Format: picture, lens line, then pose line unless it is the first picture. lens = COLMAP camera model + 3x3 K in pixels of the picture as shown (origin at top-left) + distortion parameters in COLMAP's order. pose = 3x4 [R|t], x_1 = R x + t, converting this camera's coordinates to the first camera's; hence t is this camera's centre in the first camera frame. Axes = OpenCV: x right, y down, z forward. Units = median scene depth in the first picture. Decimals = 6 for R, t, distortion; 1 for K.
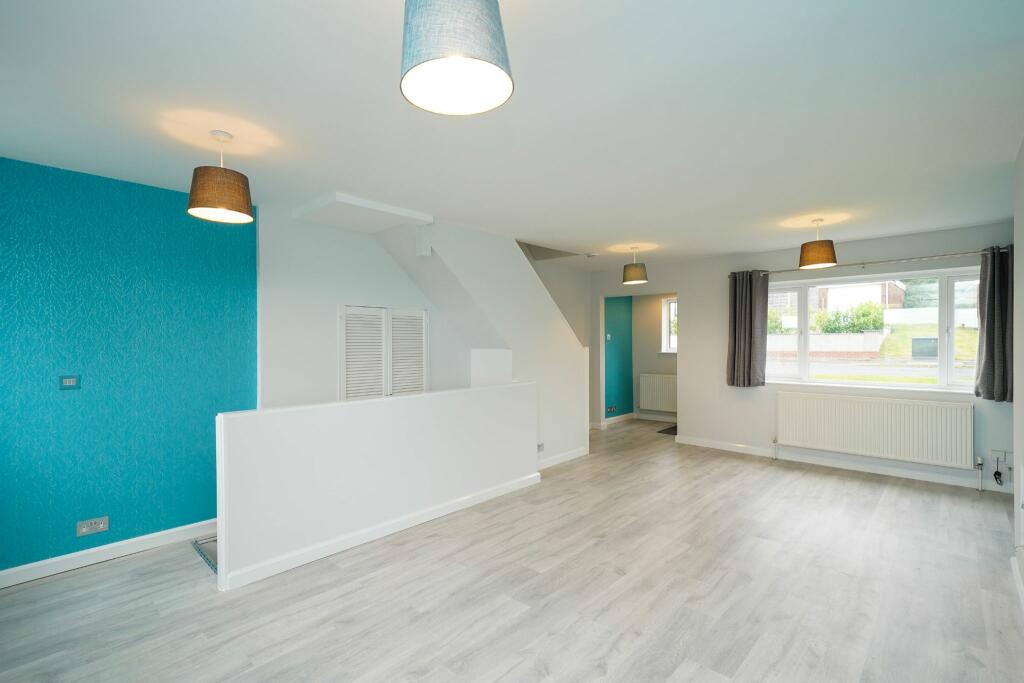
lens RADIAL K [[464.7, 0, 508.1], [0, 464.7, 342.3], [0, 0, 1]] dist [0.012890, 0.000303]
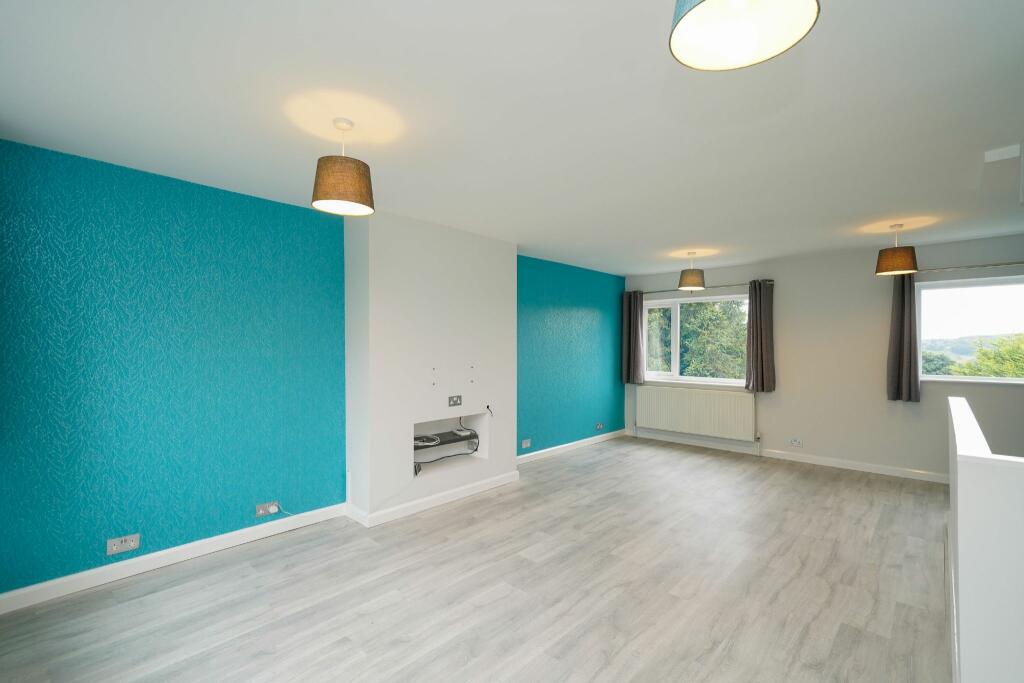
lens RADIAL K [[464.7, 0, 515.9], [0, 464.7, 343.3], [0, 0, 1]] dist [0.012890, 0.000303]
pose [[-0.999699, 0.000693, -0.024504, 0.582502], [0.000698, 1.000000, -0.000209, -0.007823], [0.024504, -0.000226, -0.999700, 1.879103]]
